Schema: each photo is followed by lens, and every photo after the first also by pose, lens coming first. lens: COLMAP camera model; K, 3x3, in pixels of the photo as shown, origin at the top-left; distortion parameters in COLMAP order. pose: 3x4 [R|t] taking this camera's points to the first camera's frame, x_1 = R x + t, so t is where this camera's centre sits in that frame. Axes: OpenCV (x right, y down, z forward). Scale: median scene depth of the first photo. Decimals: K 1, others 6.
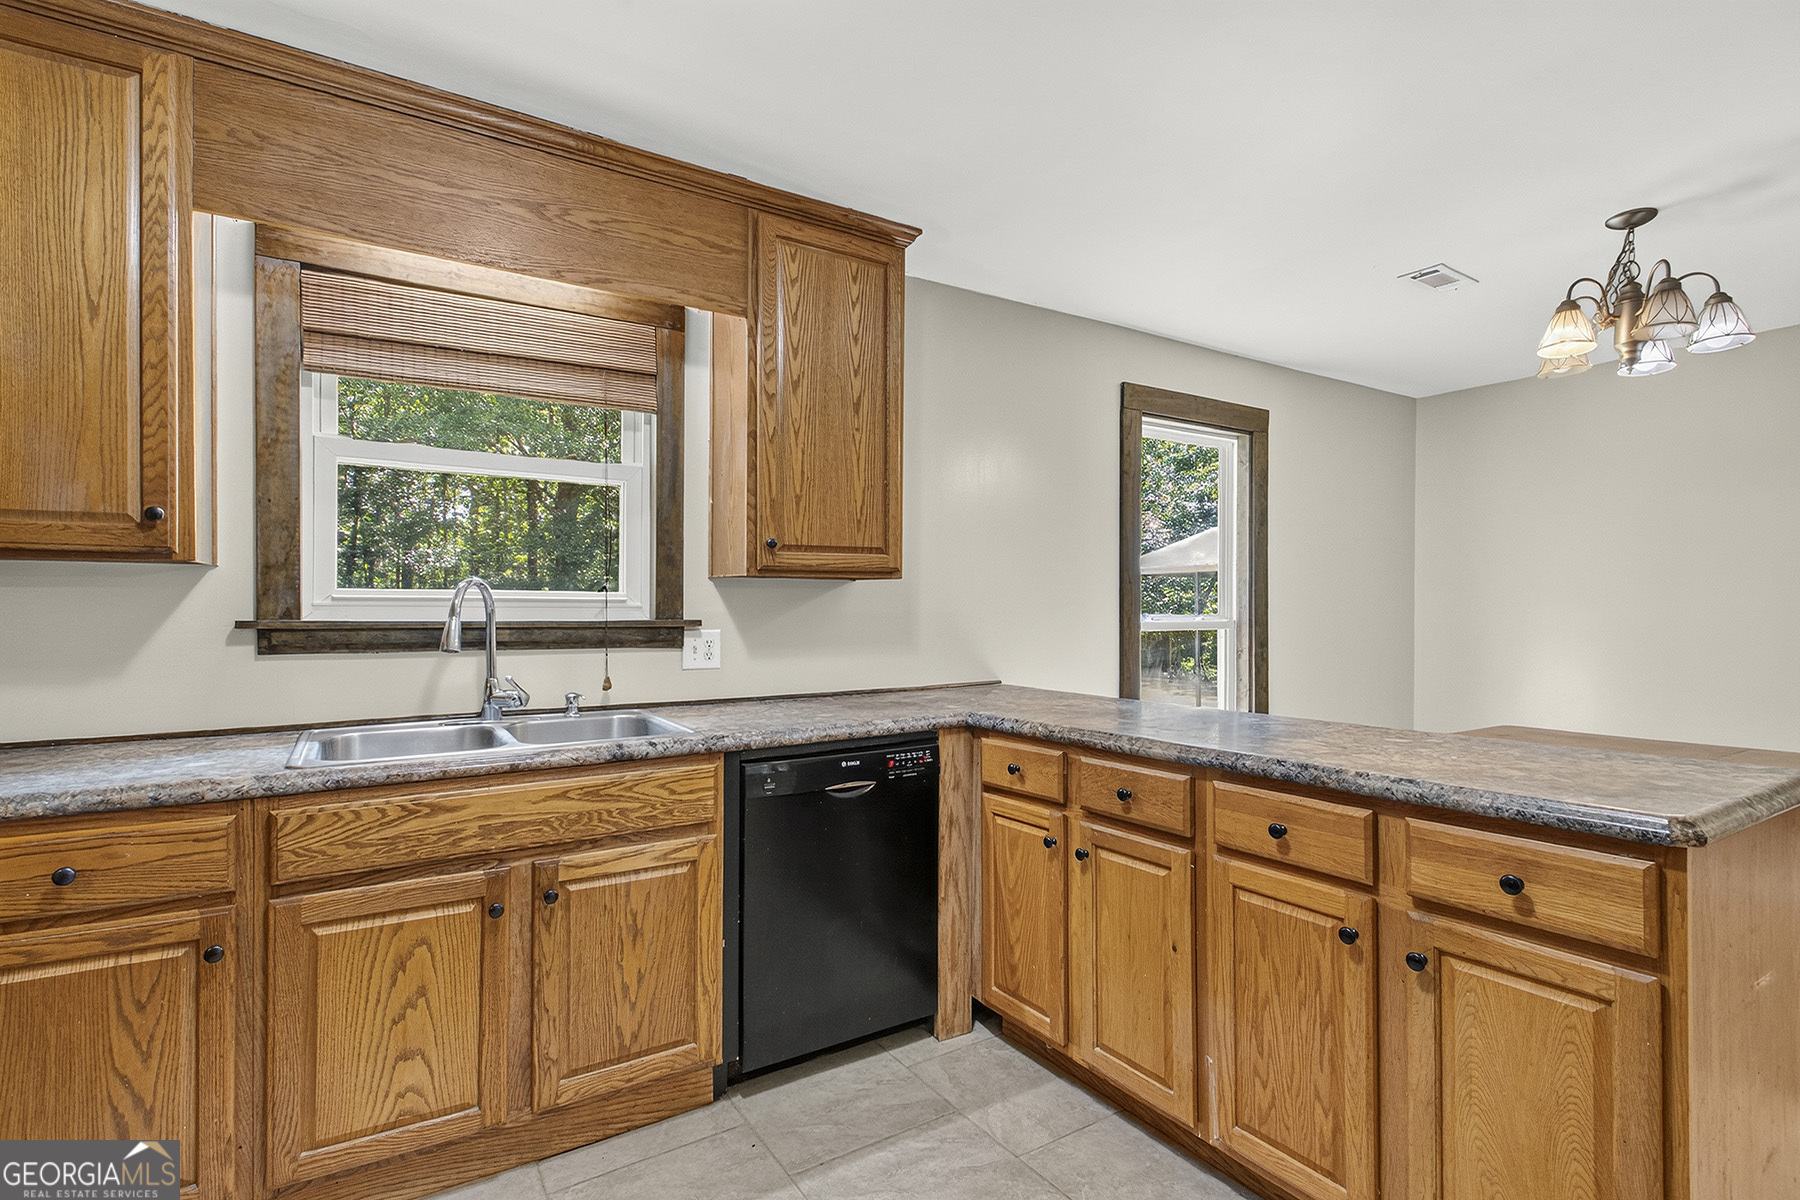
lens RADIAL K [[846.4, 0, 895.1], [0, 846.4, 611.4], [0, 0, 1]] dist [0.004478, -0.004294]
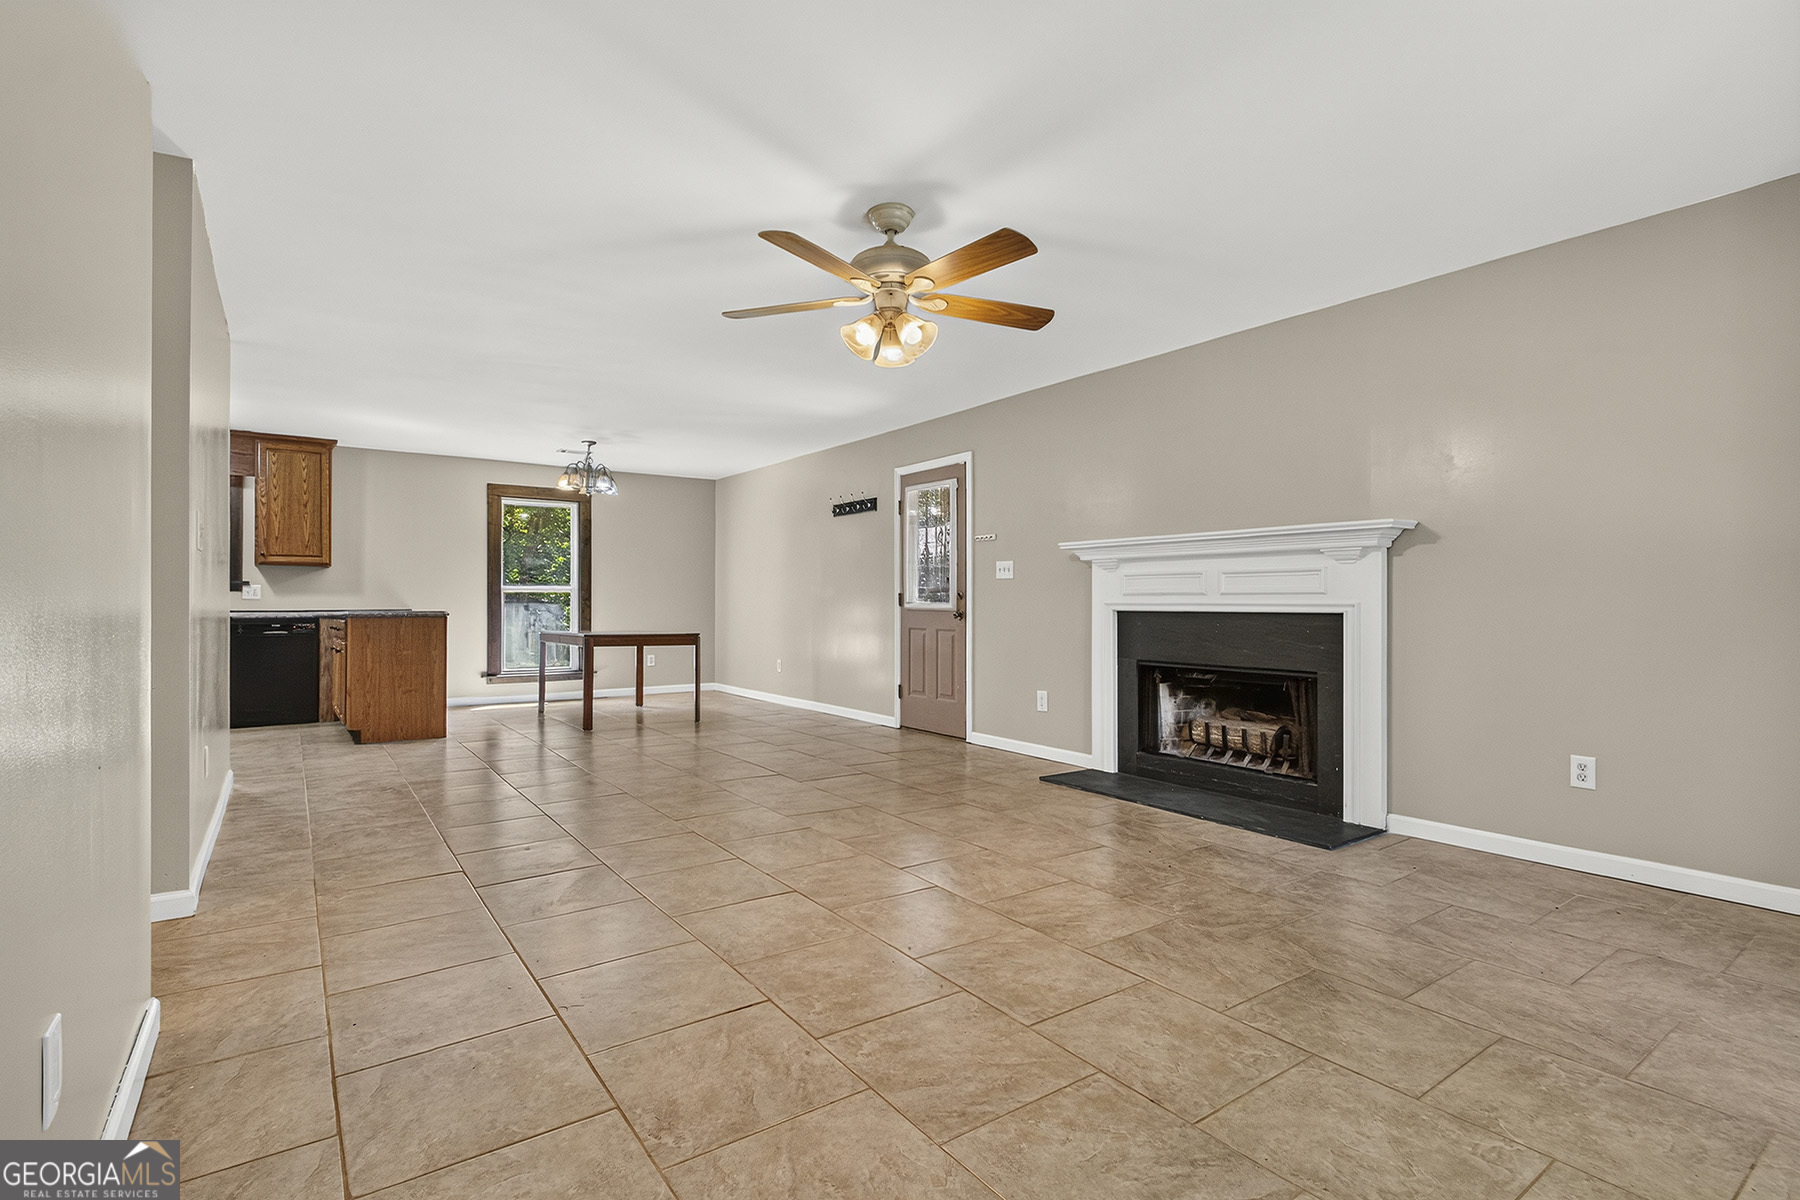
lens RADIAL K [[846.4, 0, 896.9], [0, 846.4, 599.1], [0, 0, 1]] dist [0.004478, -0.004294]
pose [[0.997752, 0.004030, 0.066898, 1.958073], [-0.003482, 0.999959, -0.008312, 0.097509], [-0.066929, 0.008060, 0.997725, -2.195939]]
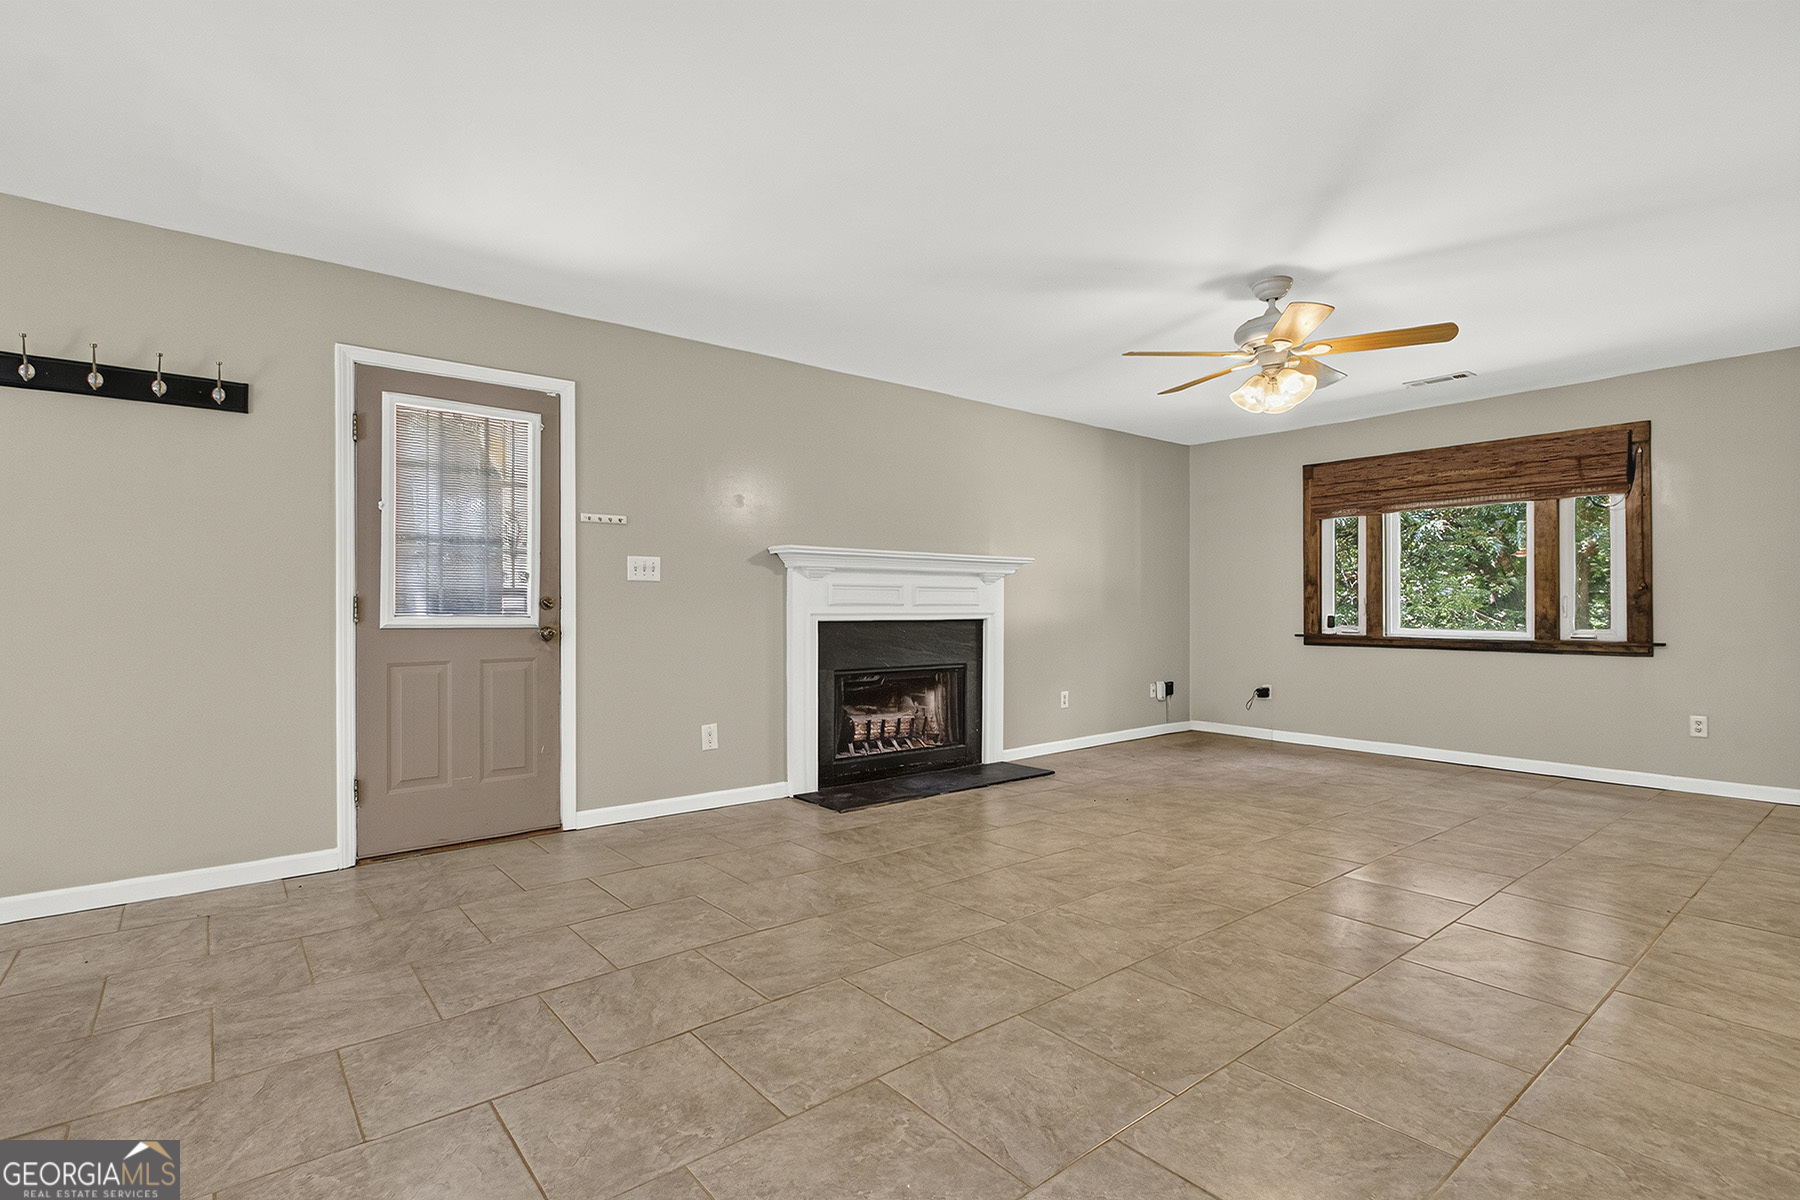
lens RADIAL K [[846.4, 0, 879.8], [0, 846.4, 606.9], [0, 0, 1]] dist [0.004478, -0.004294]
pose [[-0.119421, 0.005692, 0.992827, 0.559045], [0.006046, 0.999969, -0.005006, 0.082260], [-0.992825, 0.005405, -0.119452, 0.053682]]
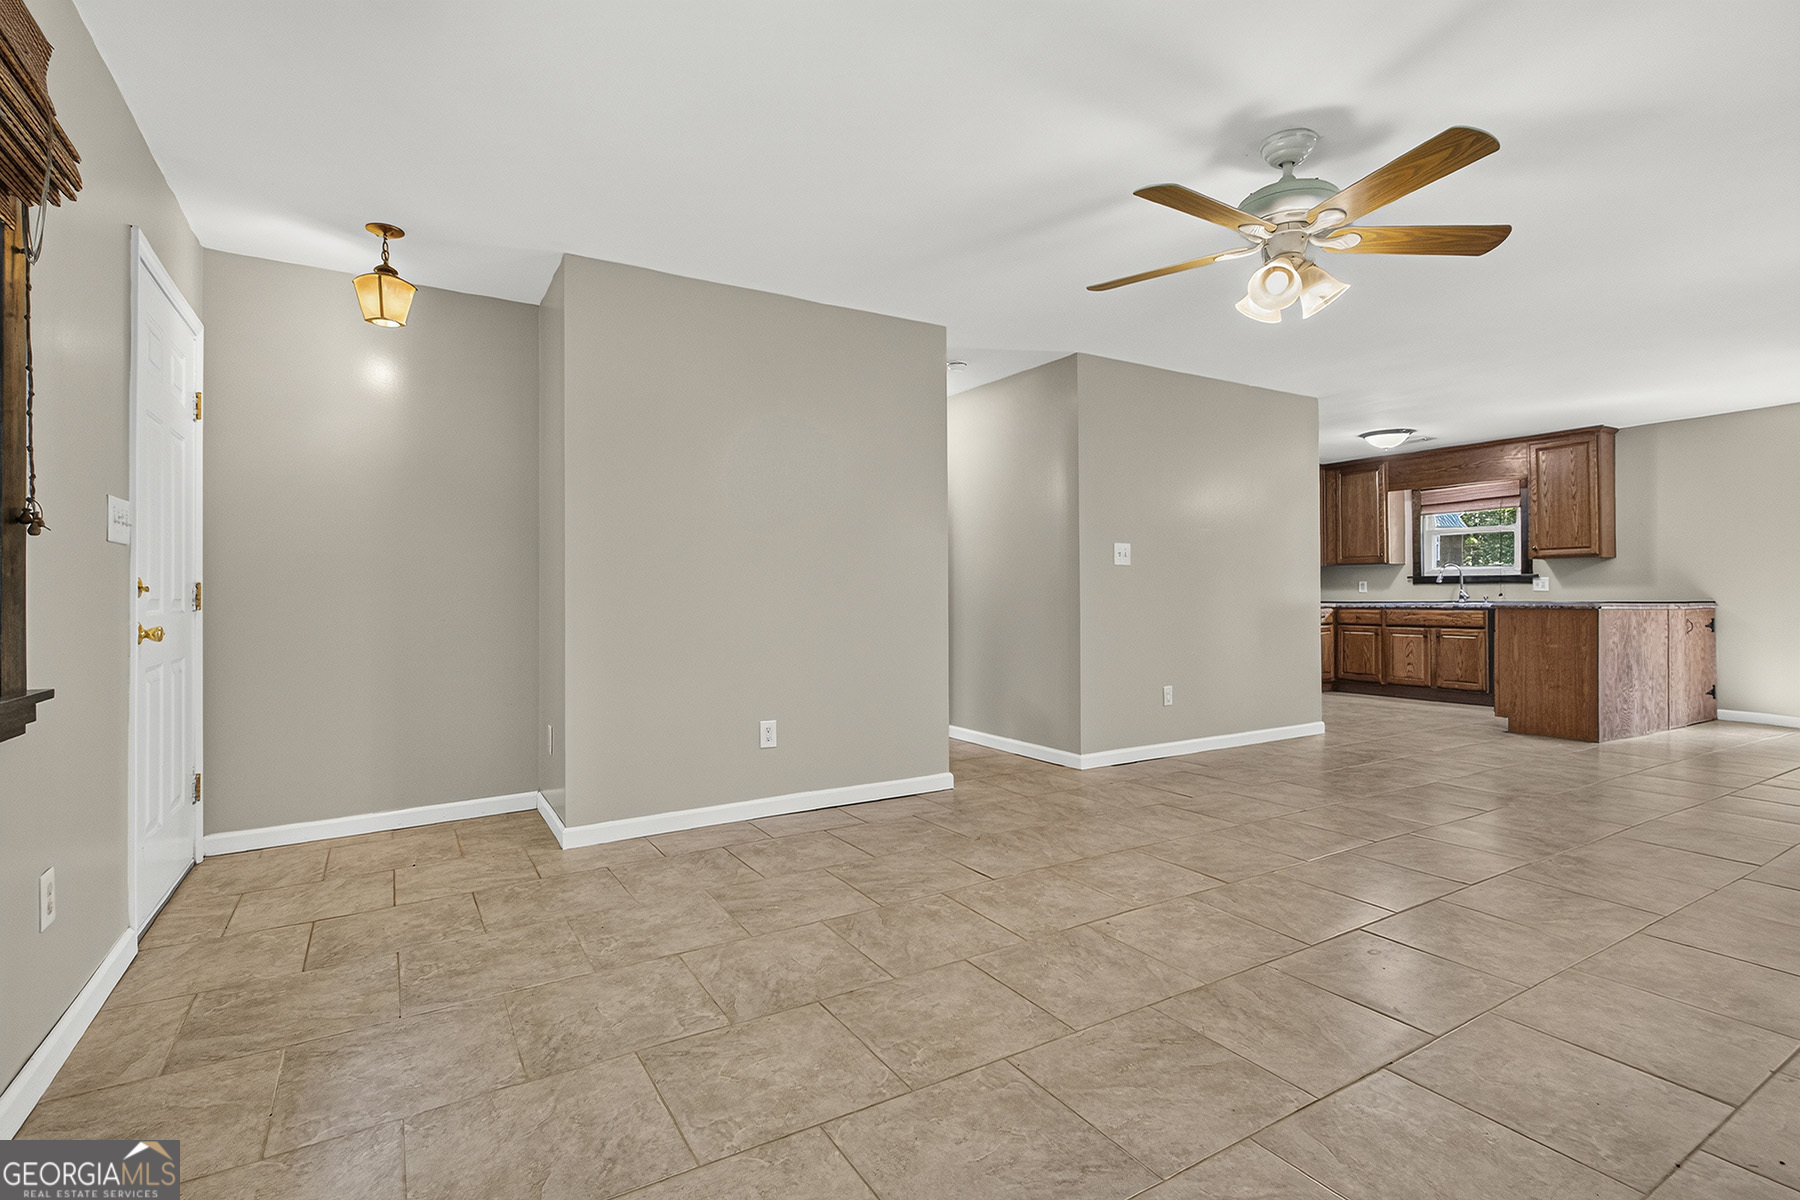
lens RADIAL K [[846.4, 0, 890.3], [0, 846.4, 593.7], [0, 0, 1]] dist [0.004478, -0.004294]
pose [[-0.022045, -0.002249, -0.999754, 3.206151], [0.002669, 0.999994, -0.002308, 0.091098], [0.999753, -0.002719, -0.022039, -1.378644]]
